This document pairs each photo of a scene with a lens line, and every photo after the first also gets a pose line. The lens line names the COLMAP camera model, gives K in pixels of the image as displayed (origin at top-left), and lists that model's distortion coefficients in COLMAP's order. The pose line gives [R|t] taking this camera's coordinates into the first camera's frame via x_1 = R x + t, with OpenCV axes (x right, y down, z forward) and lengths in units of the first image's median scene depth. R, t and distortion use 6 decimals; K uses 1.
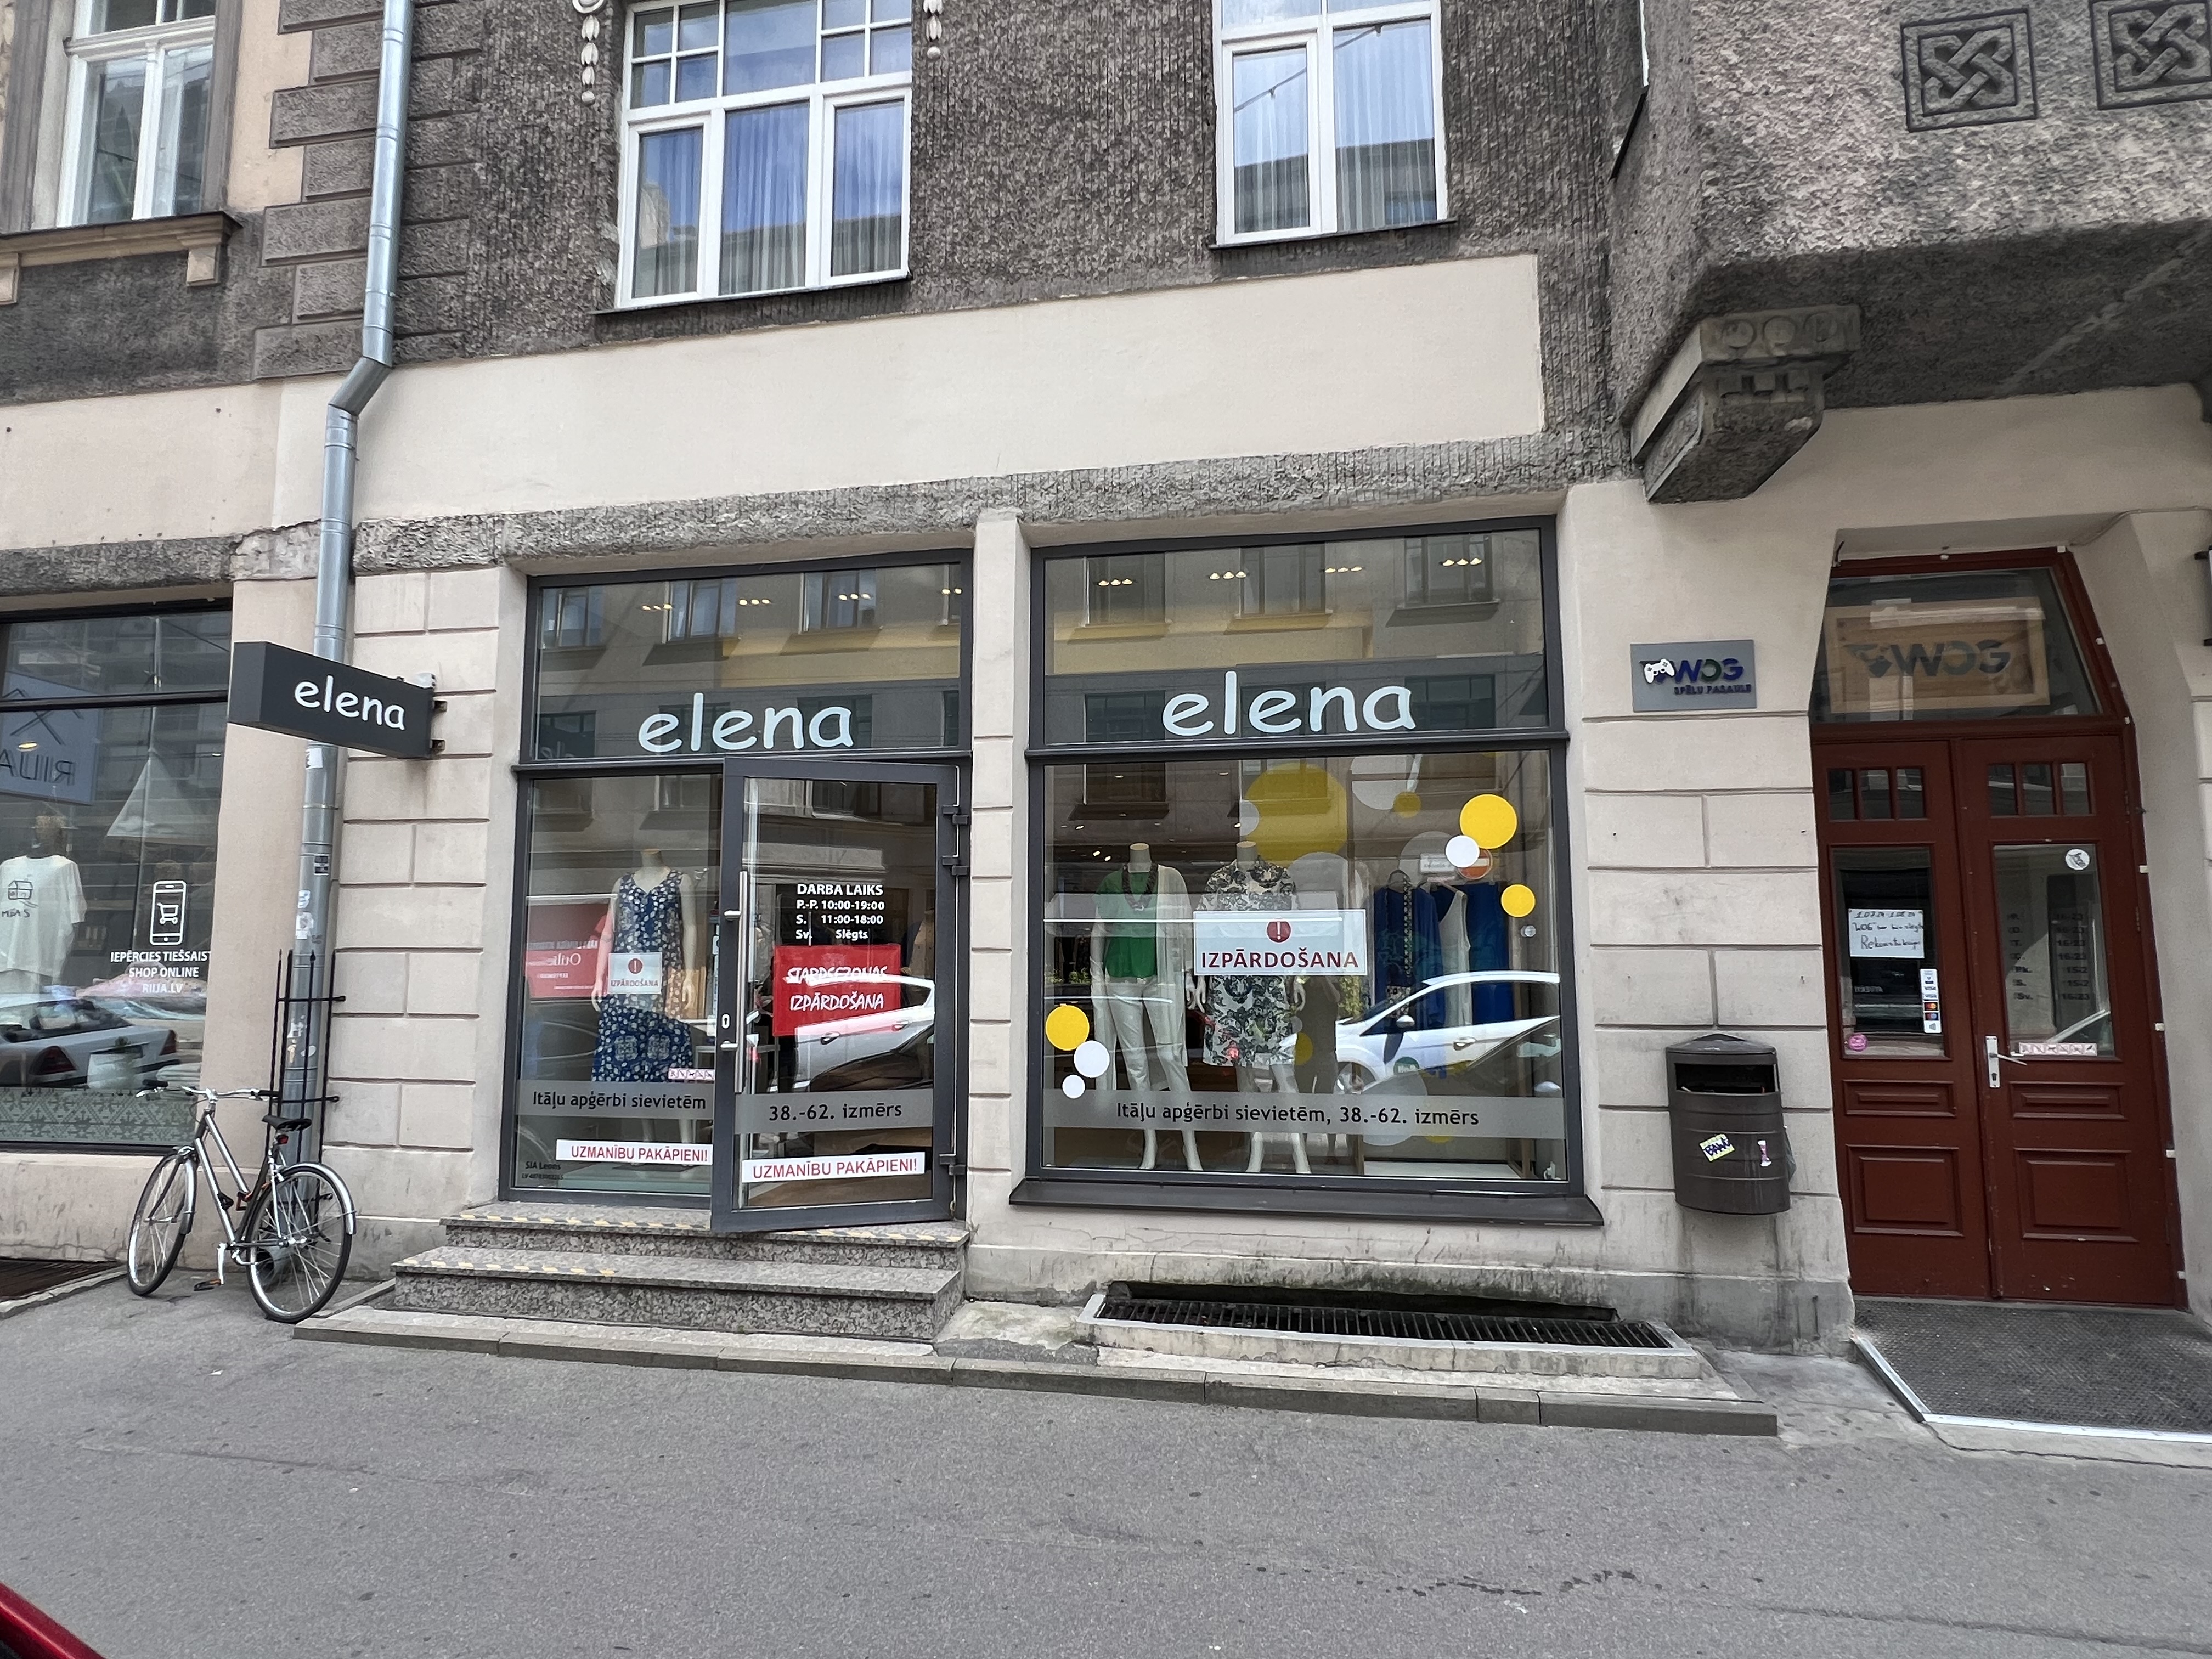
lens RADIAL K [[1161.0, 0, 1107.3], [0, 1161.0, 829.6], [0, 0, 1]] dist [-0.000421, 0.000115]
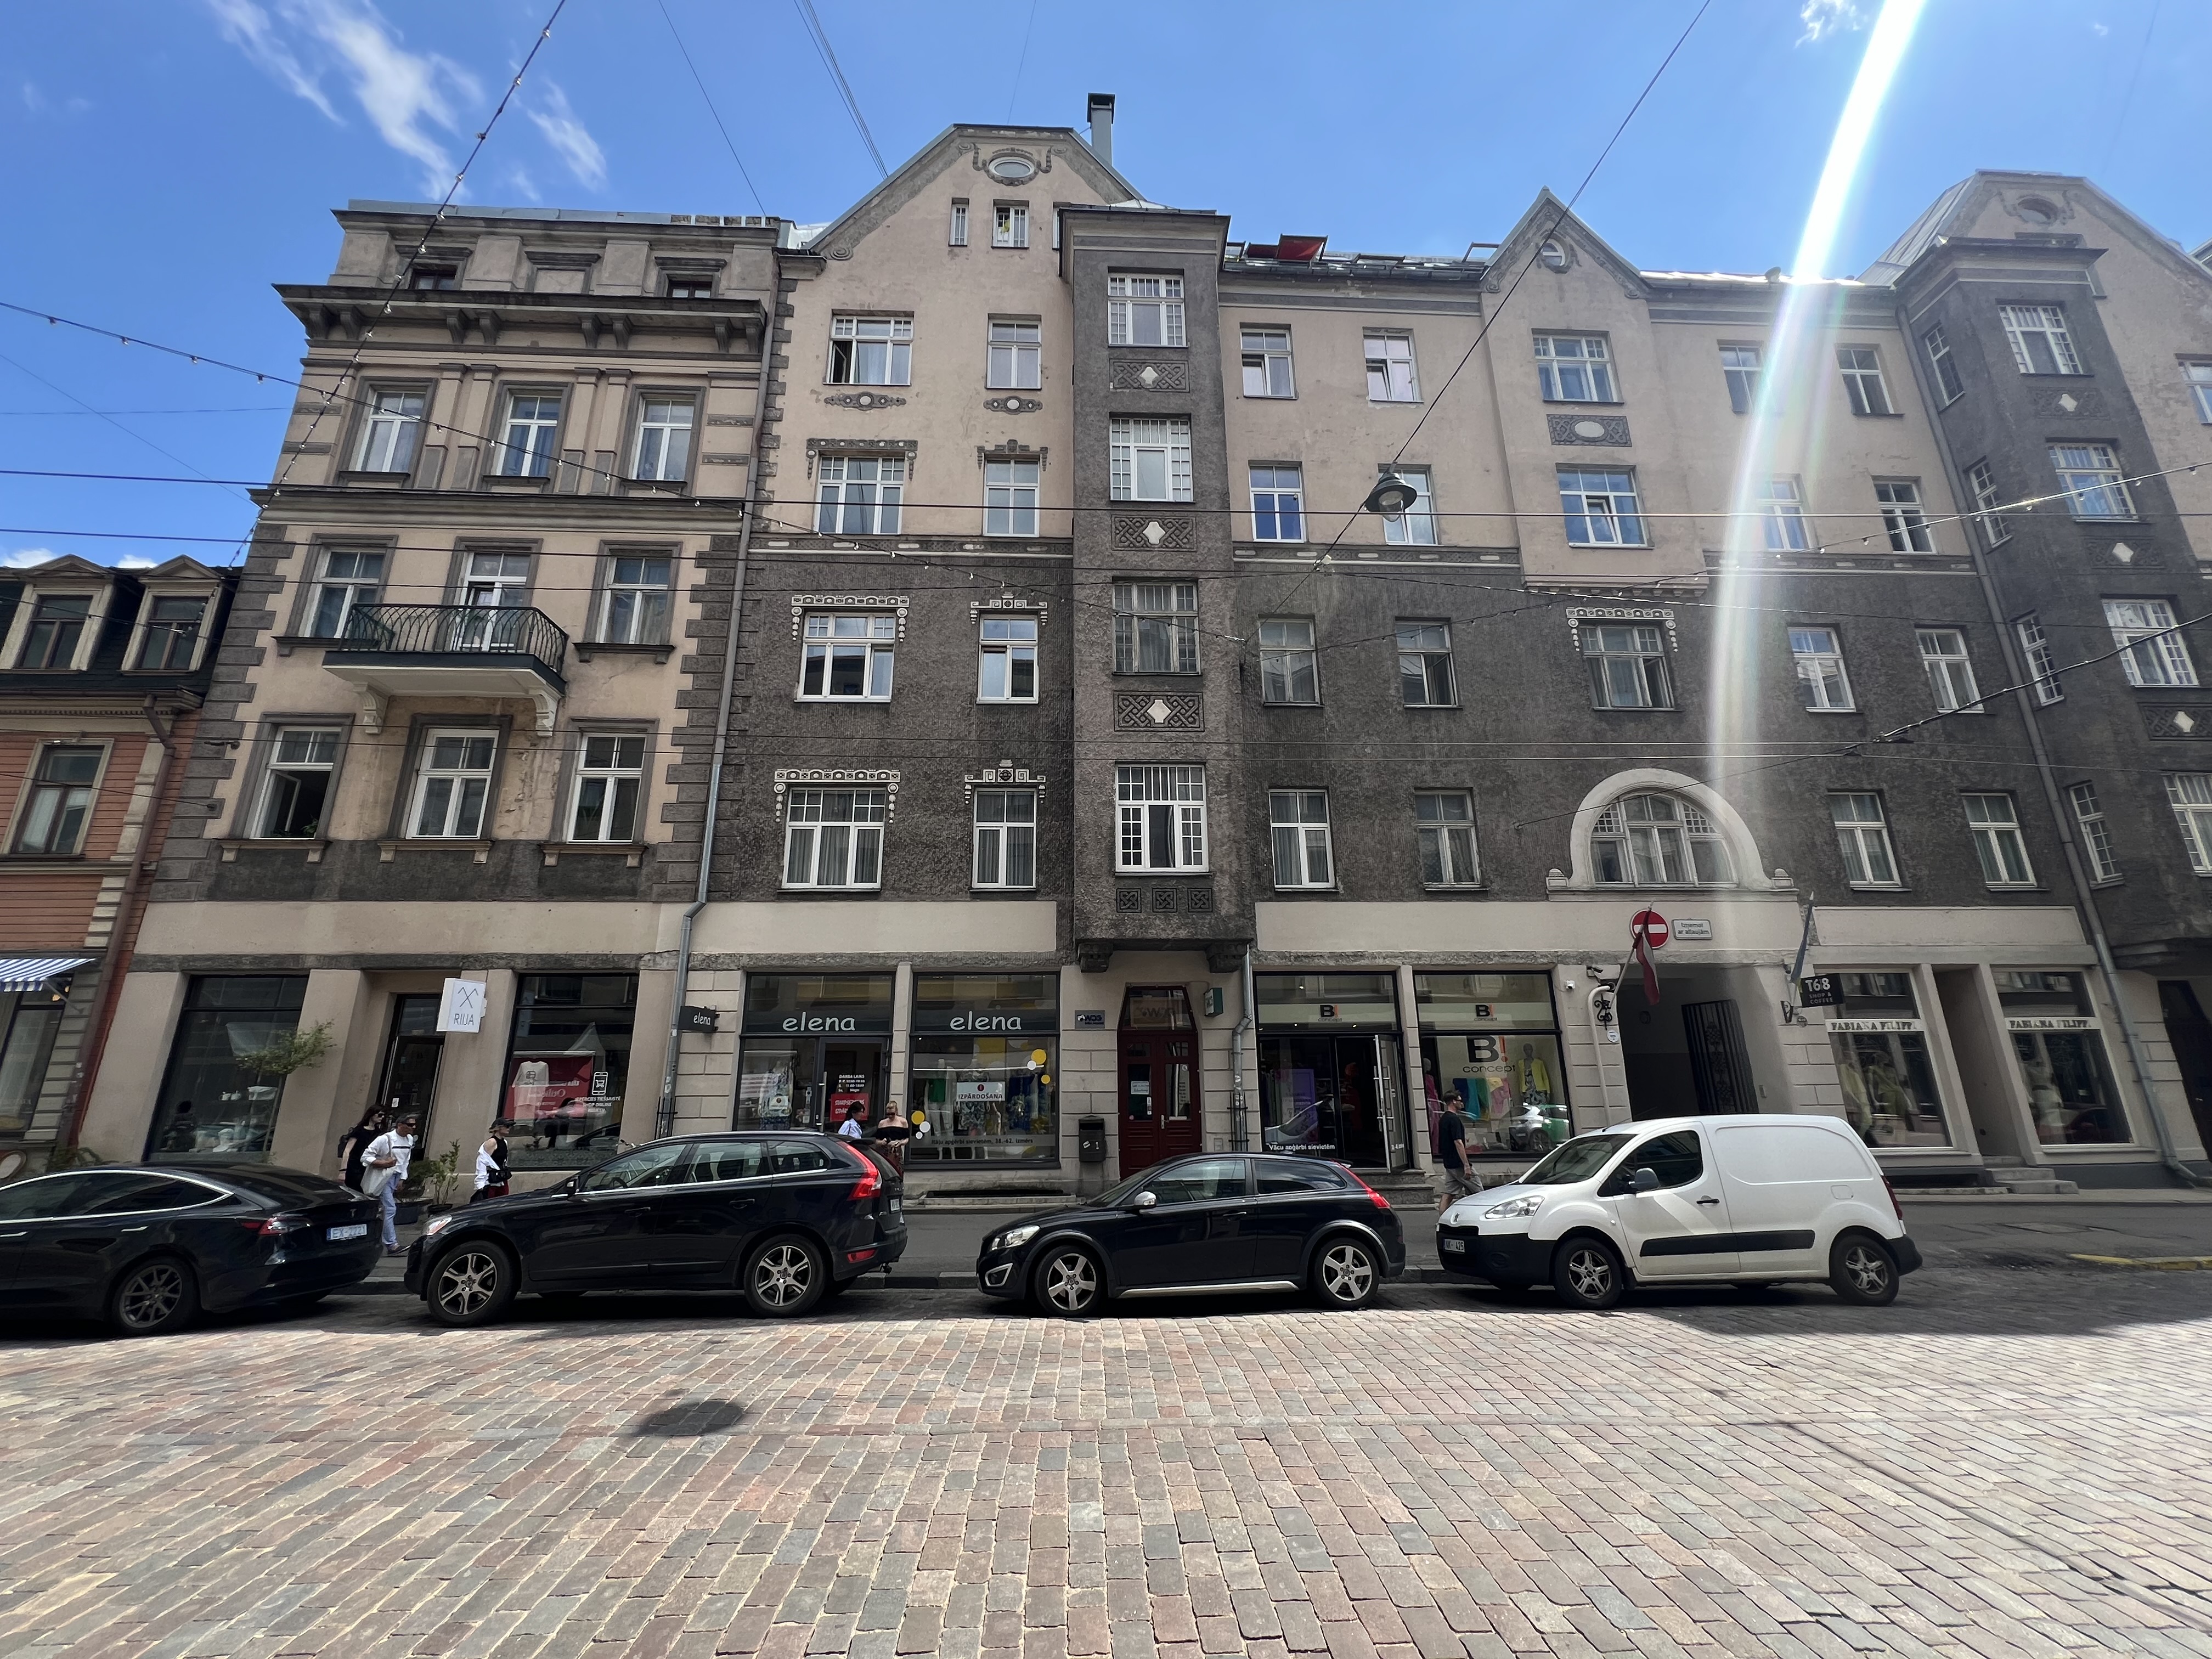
lens RADIAL K [[885.3, 0, 1106.1], [0, 885.3, 831.2], [0, 0, 1]] dist [-0.000259, -0.000031]
pose [[0.975496, 0.051913, 0.213805, -0.090611], [-0.015357, 0.985461, -0.169208, -0.218701], [-0.219481, 0.161778, 0.962110, -1.690465]]
